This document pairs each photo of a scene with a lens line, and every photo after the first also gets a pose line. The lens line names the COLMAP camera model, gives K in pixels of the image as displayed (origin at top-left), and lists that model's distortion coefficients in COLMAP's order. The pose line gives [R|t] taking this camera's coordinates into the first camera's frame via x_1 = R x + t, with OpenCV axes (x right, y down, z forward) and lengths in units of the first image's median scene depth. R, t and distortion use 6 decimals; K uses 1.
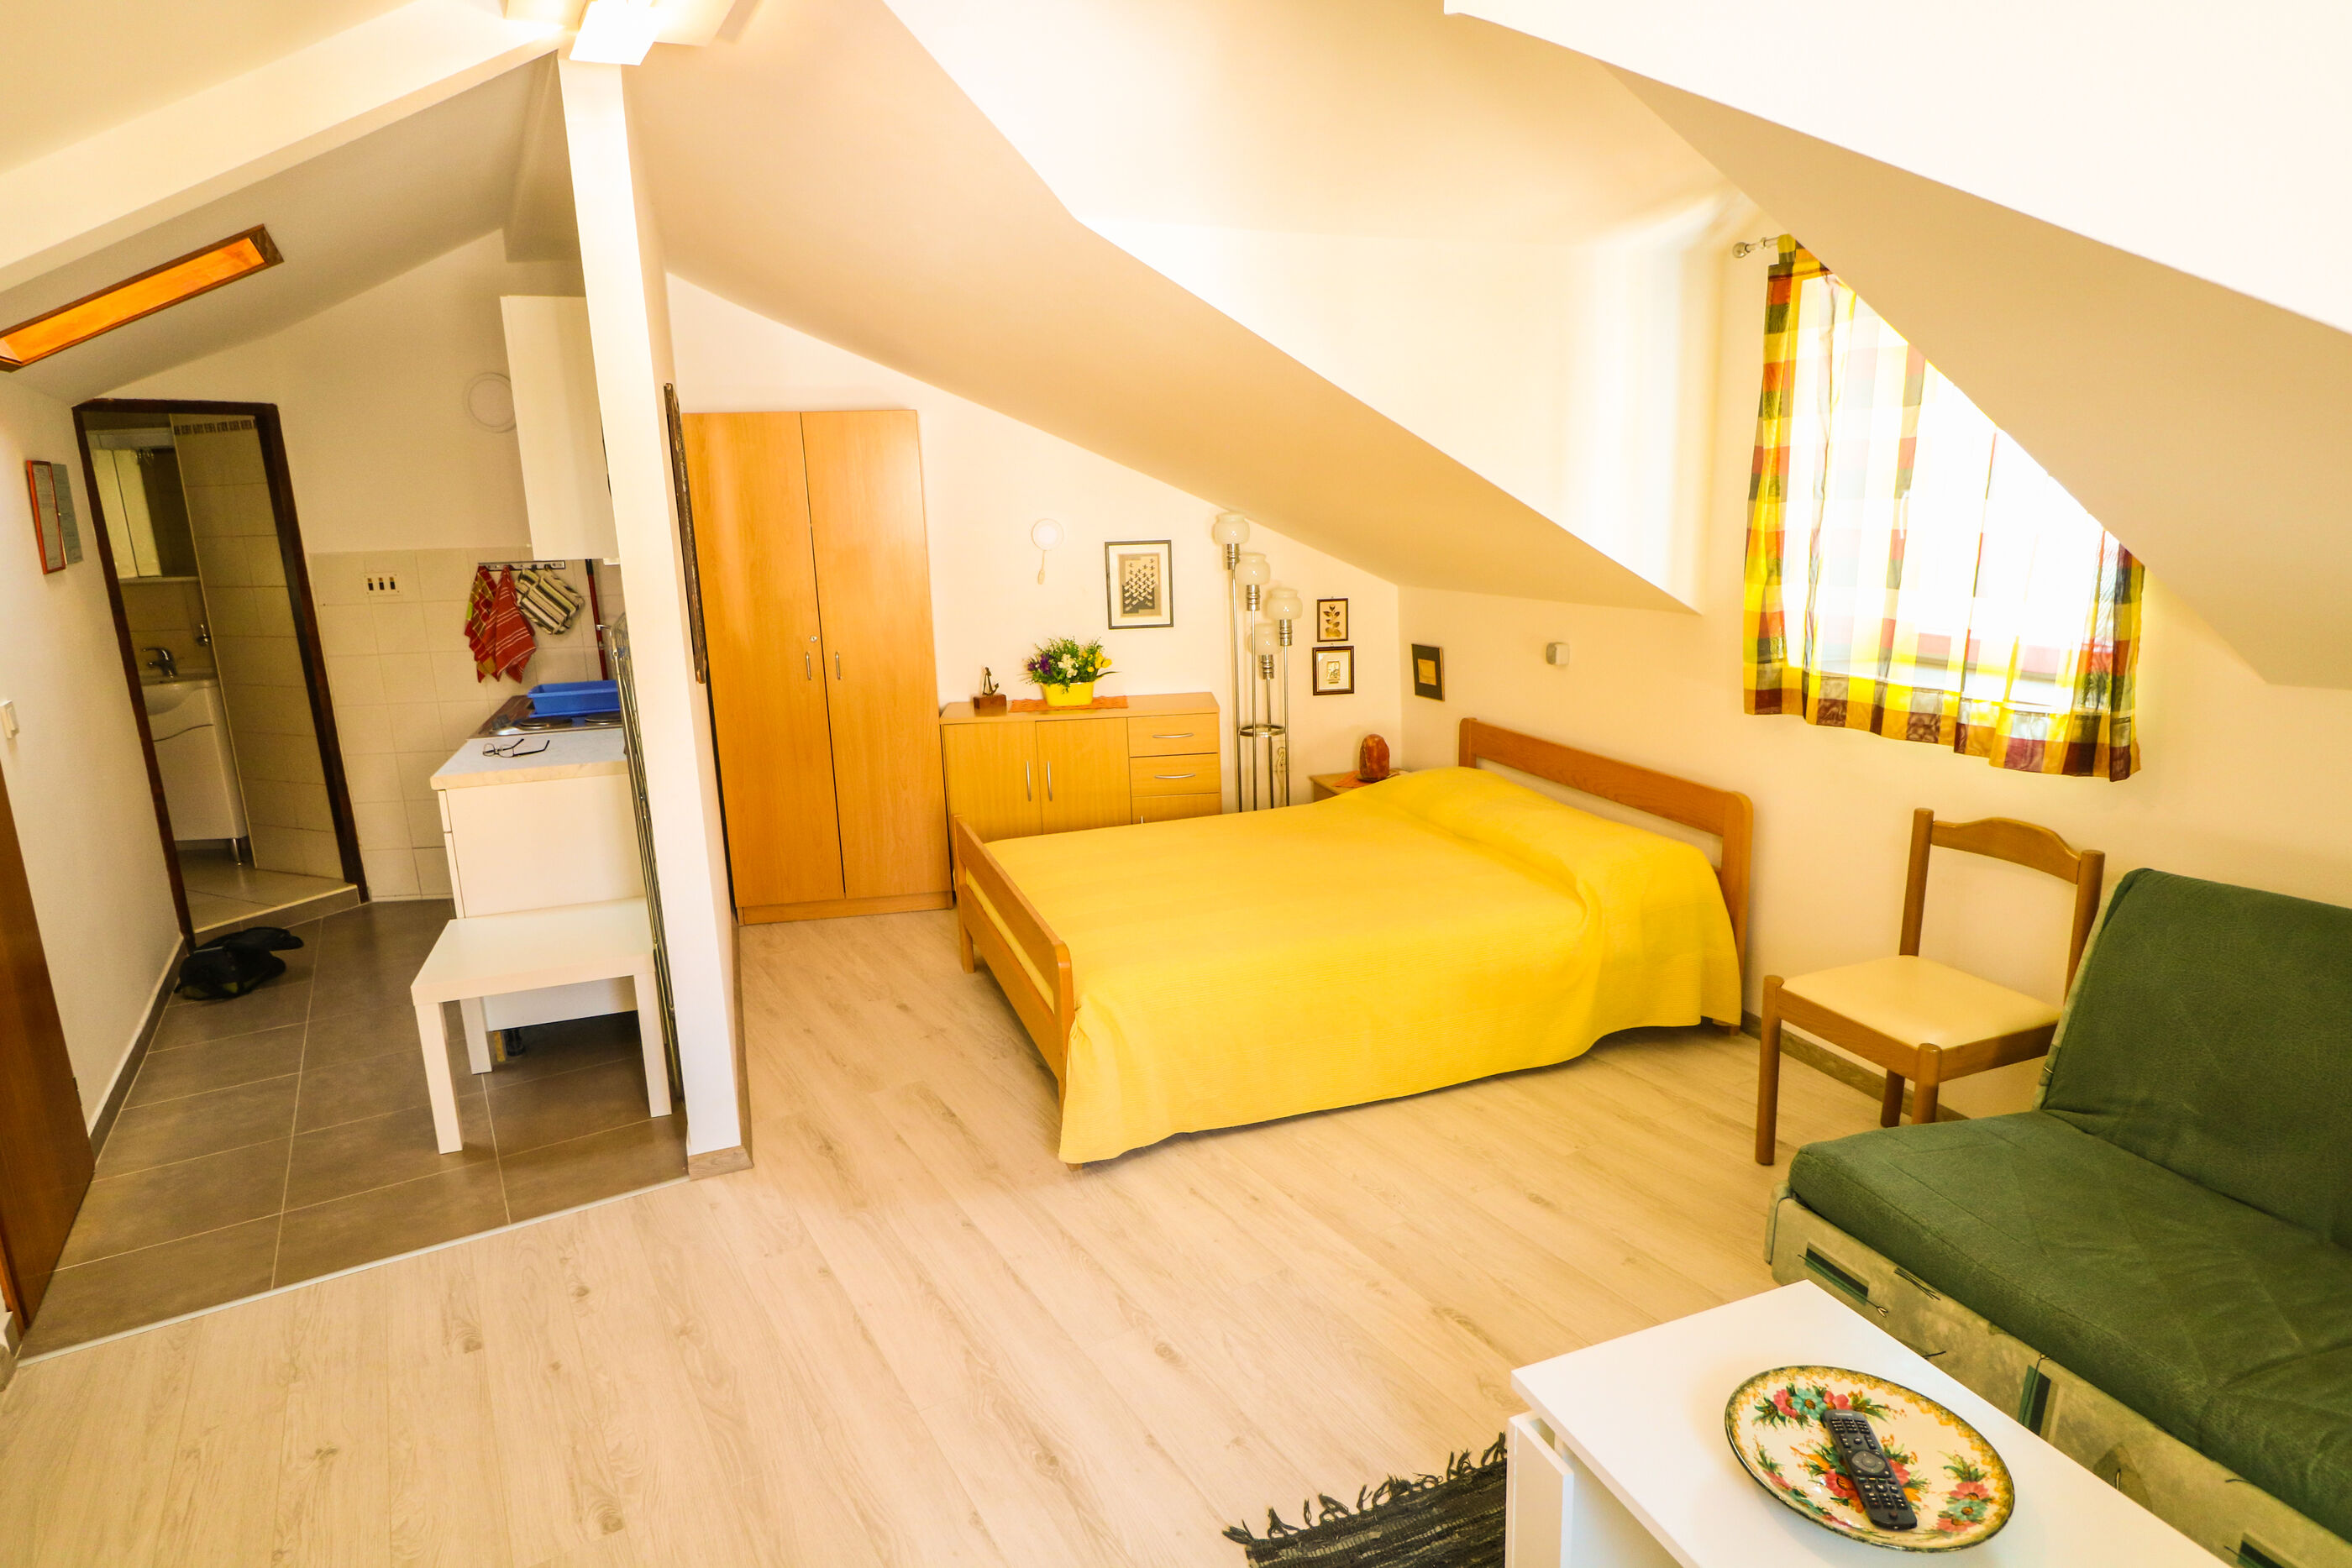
lens RADIAL K [[1308.8, 0, 1194.2], [0, 1308.8, 783.4], [0, 0, 1]] dist [0.009626, -0.015631]
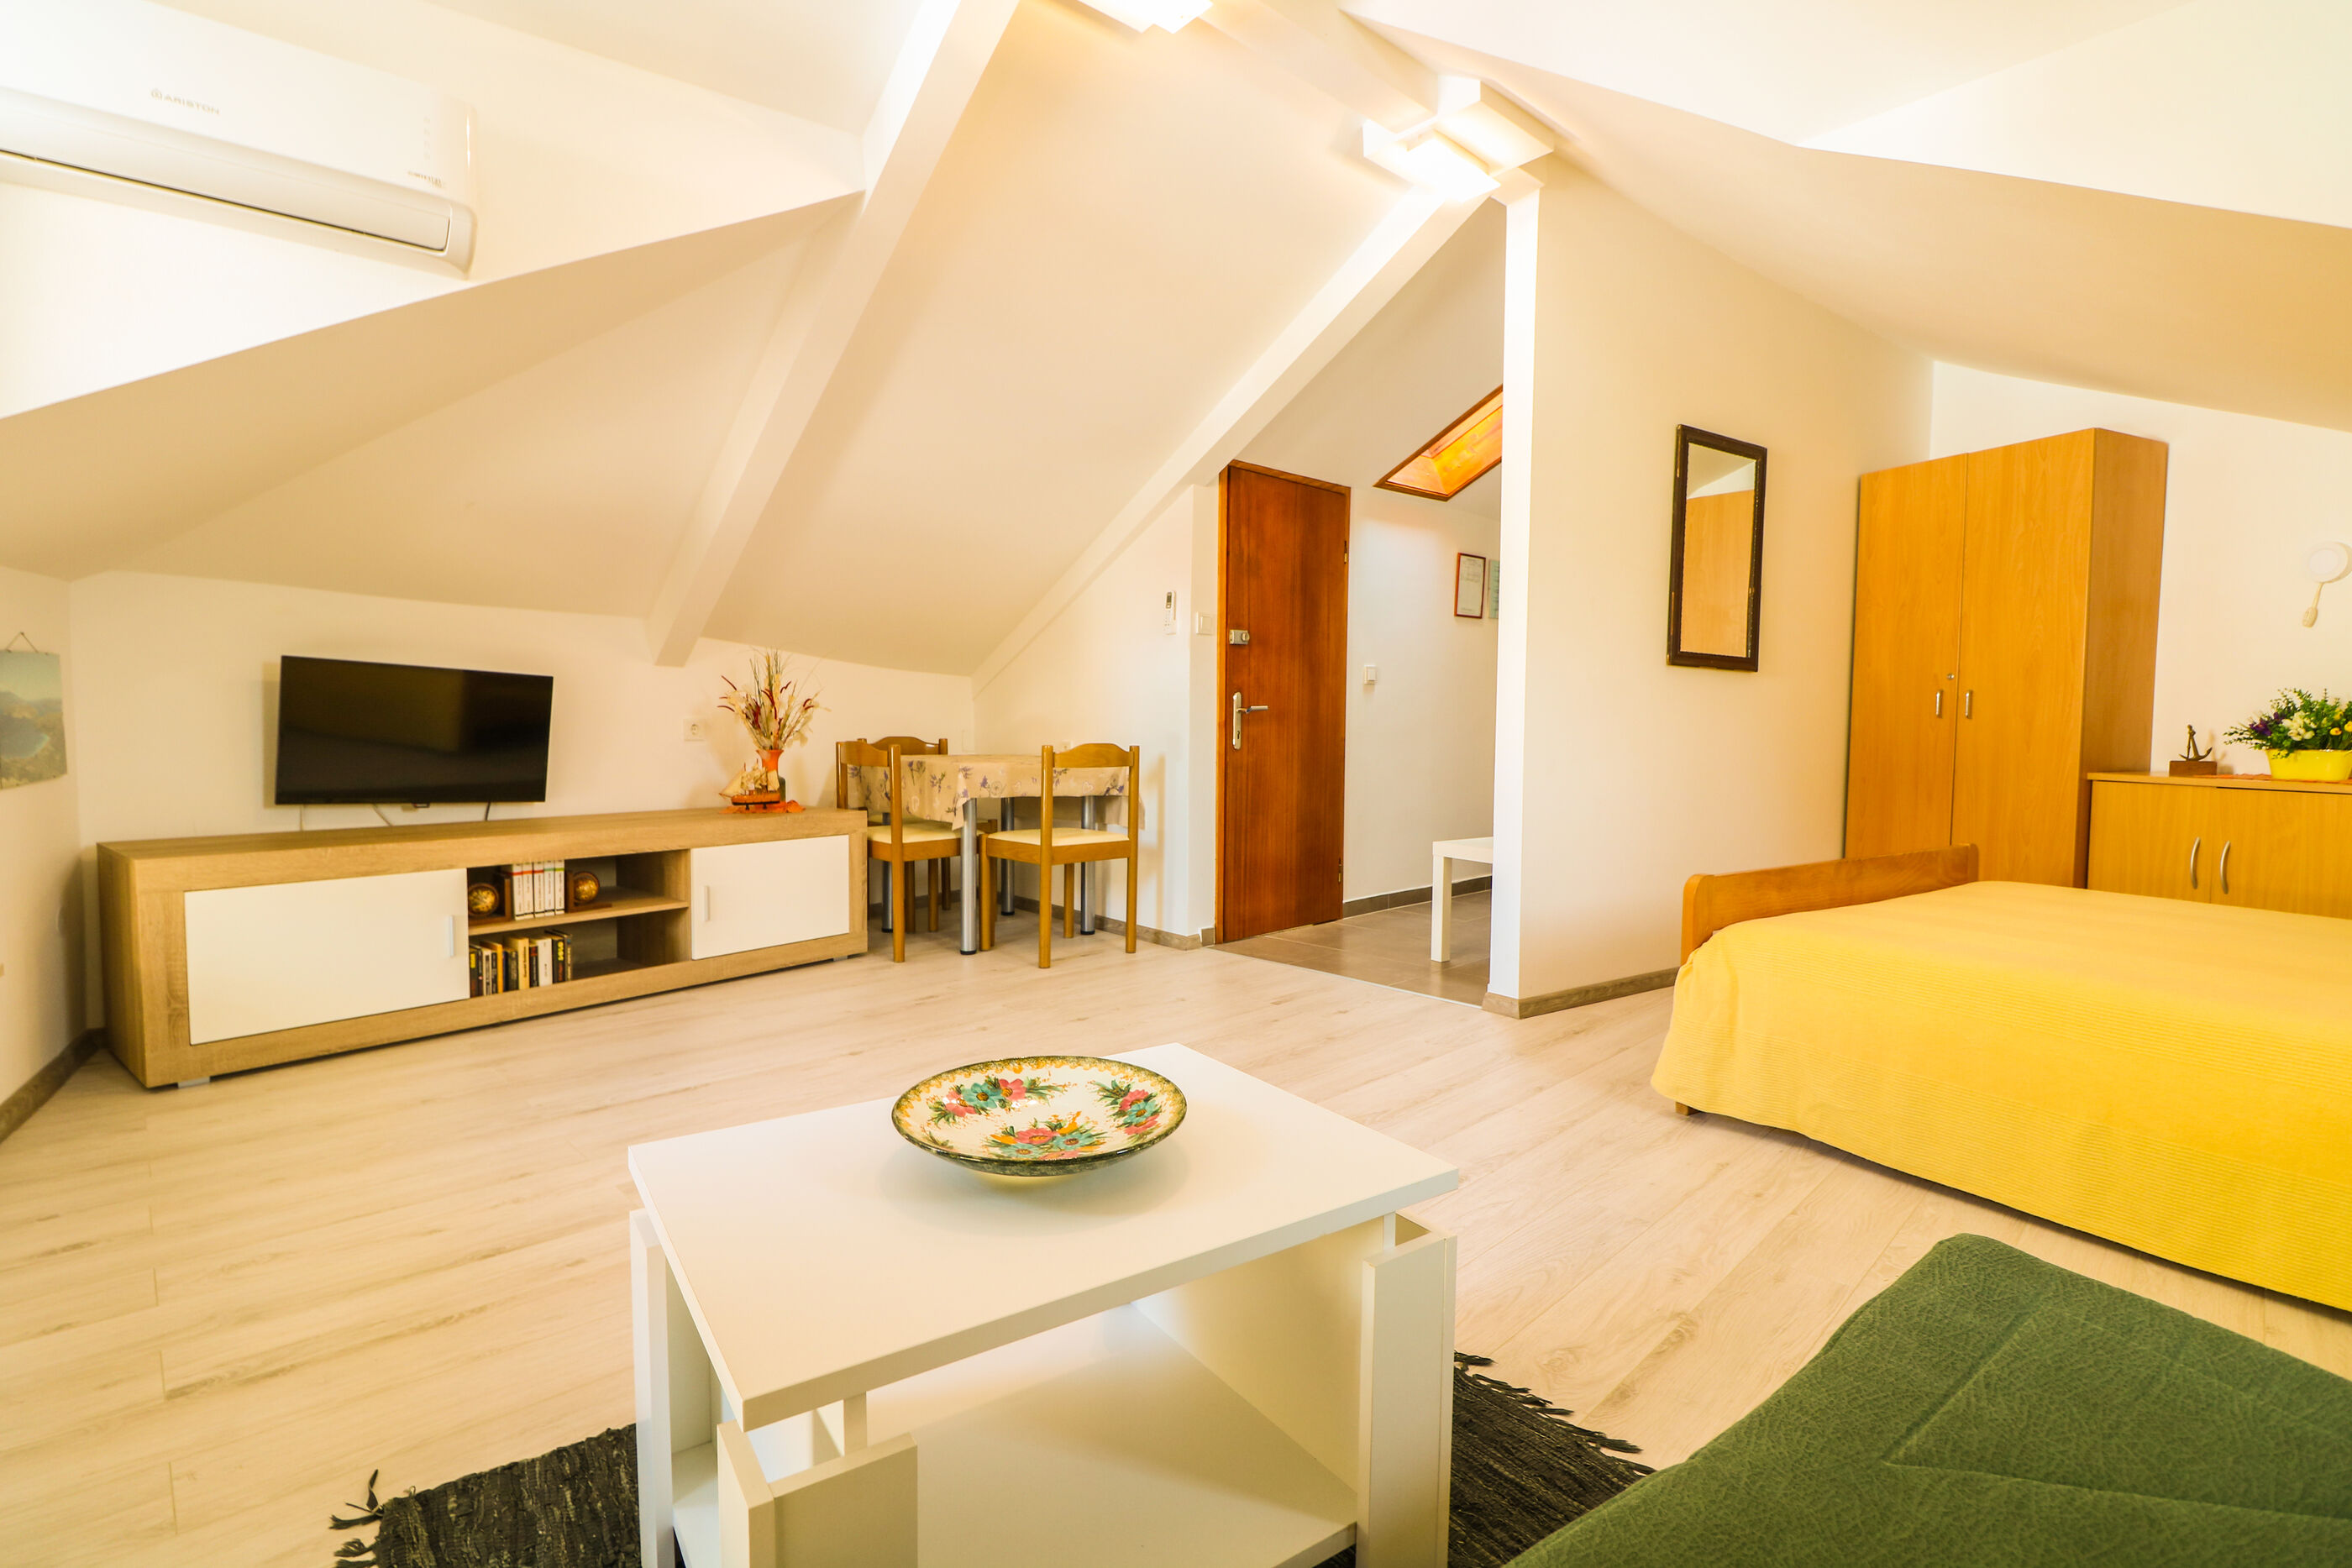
lens RADIAL K [[1088.3, 0, 1189.6], [0, 1088.3, 781.6], [0, 0, 1]] dist [0.001478, -0.014814]
pose [[0.233291, 0.085171, -0.968670, 0.372990], [-0.231278, 0.972431, 0.029802, 0.074845], [0.944503, 0.217080, 0.246557, 0.260025]]
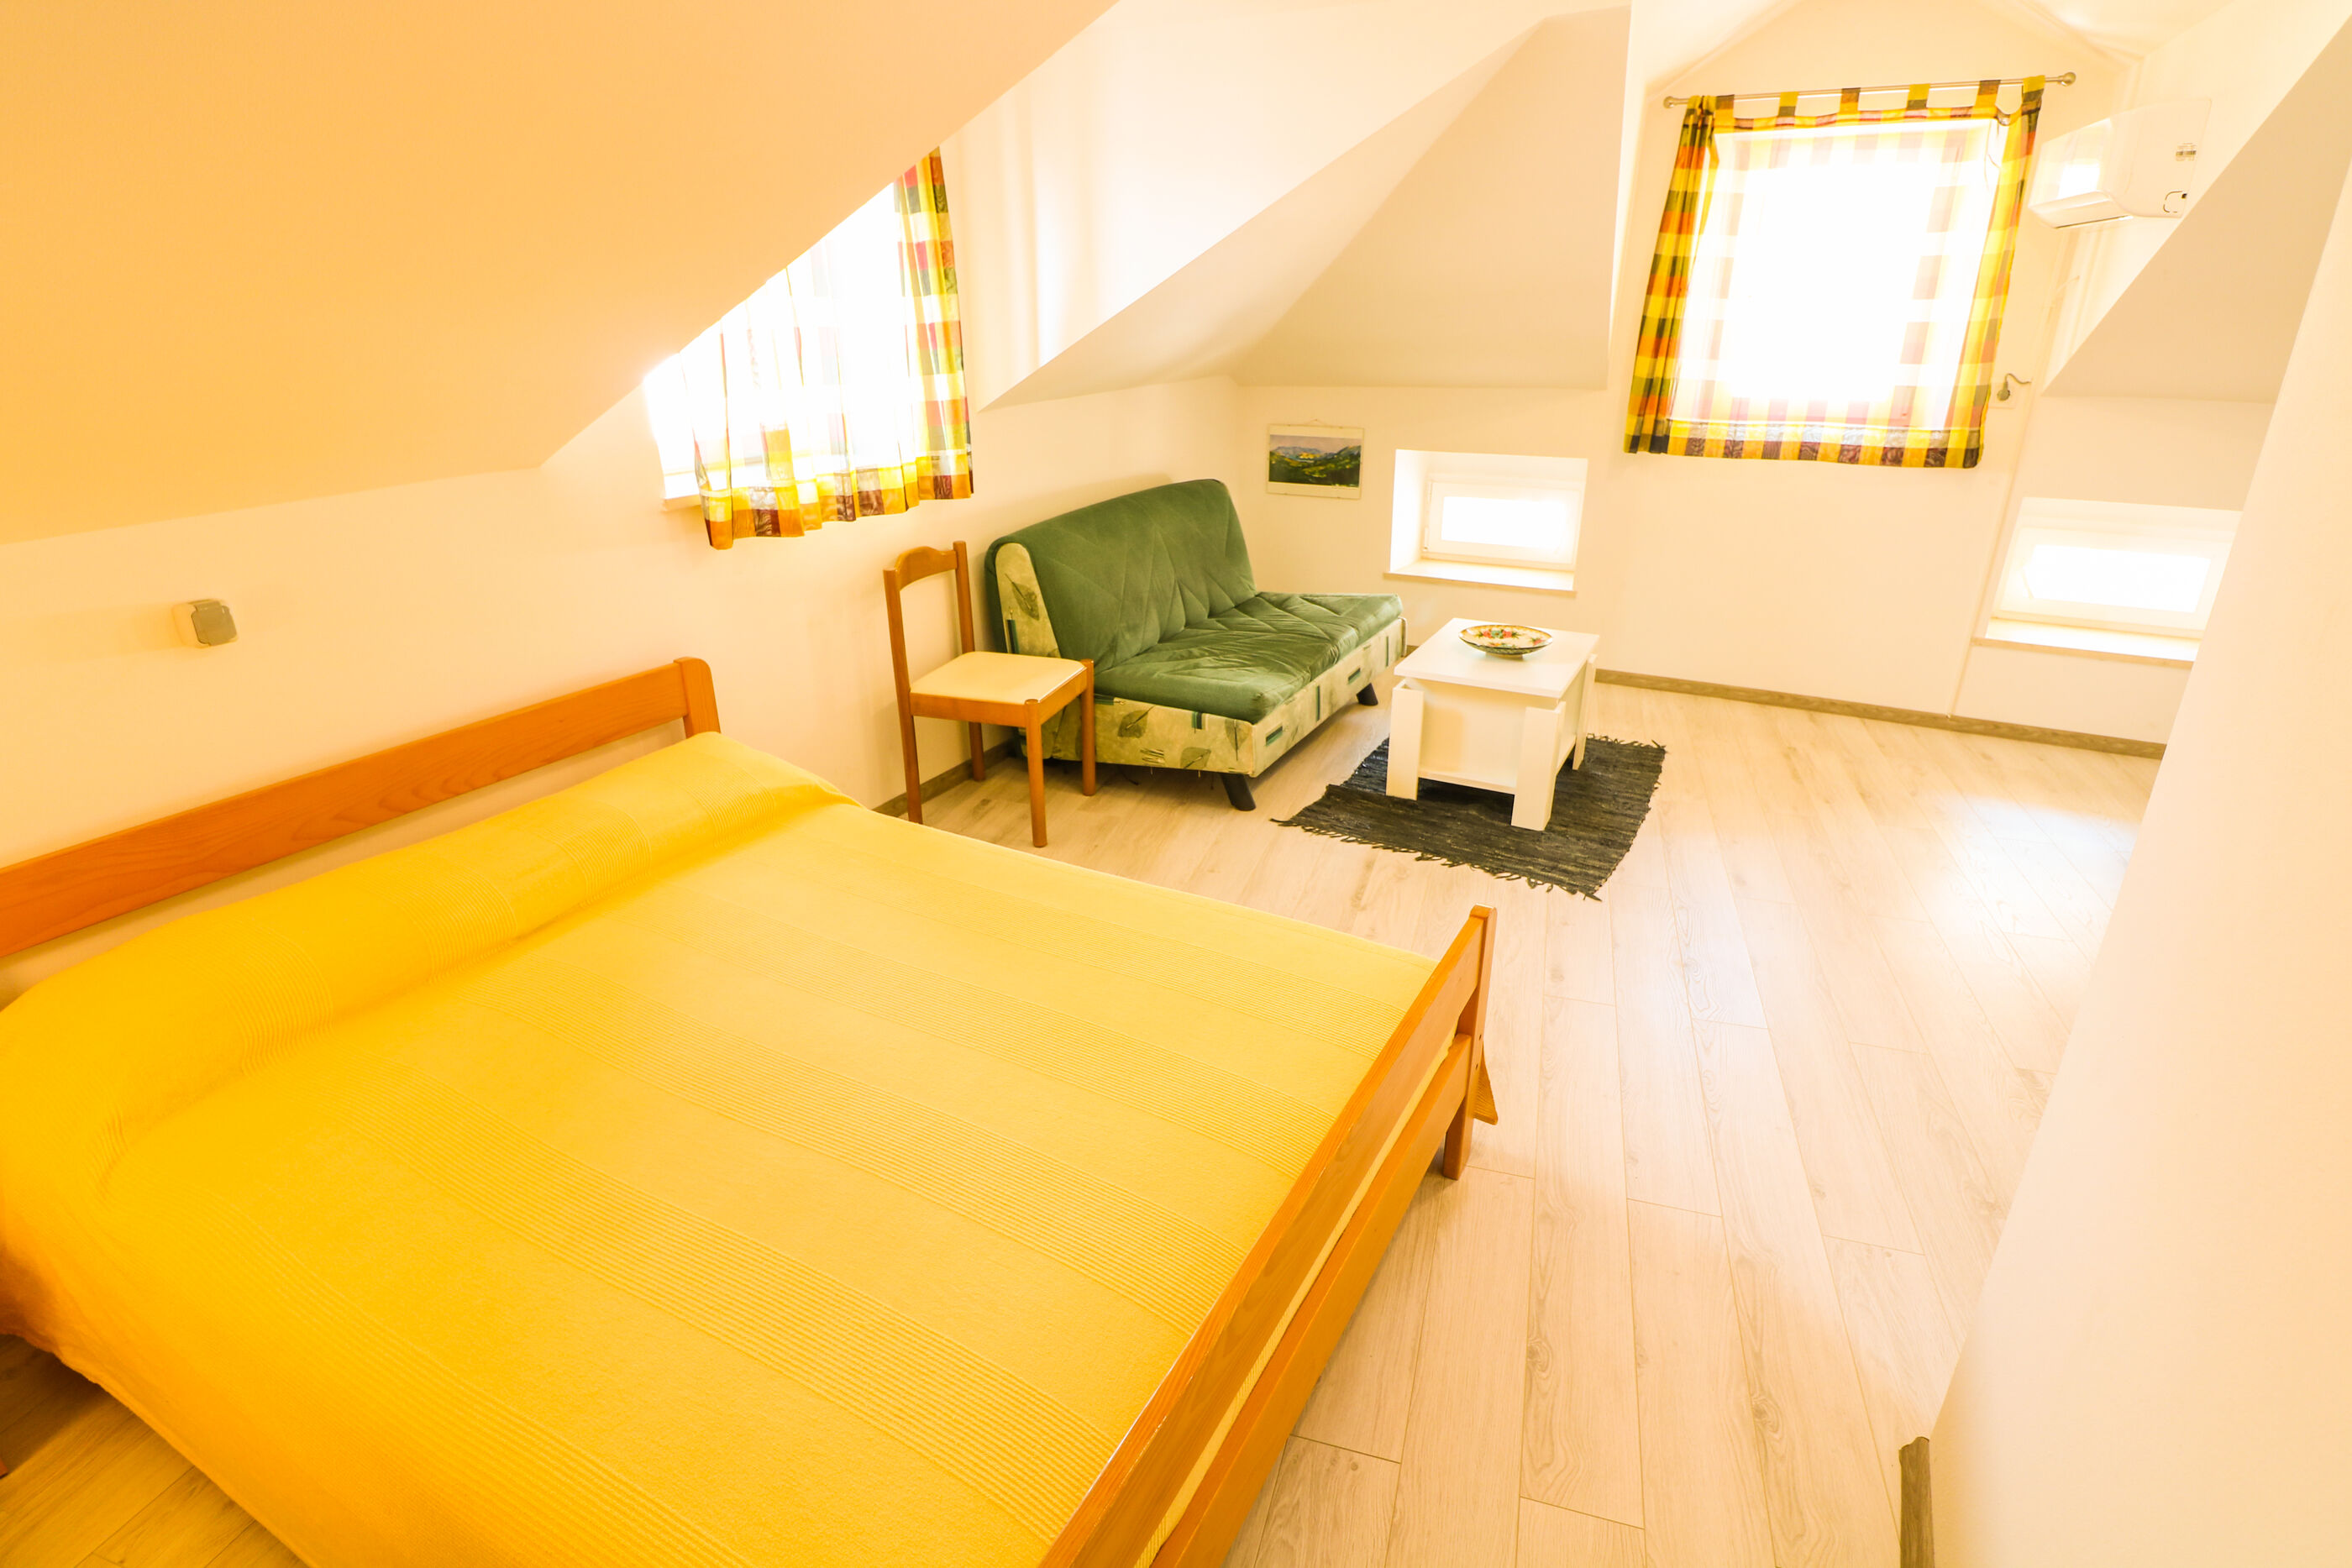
lens RADIAL K [[1150.1, 0, 1176.0], [0, 1150.1, 784.0], [0, 0, 1]] dist [-0.004224, -0.011648]
pose [[-0.652440, -0.267353, 0.709115, -0.263594], [0.187987, 0.849366, 0.493193, -0.174325], [-0.734154, 0.455083, -0.503902, 0.881702]]
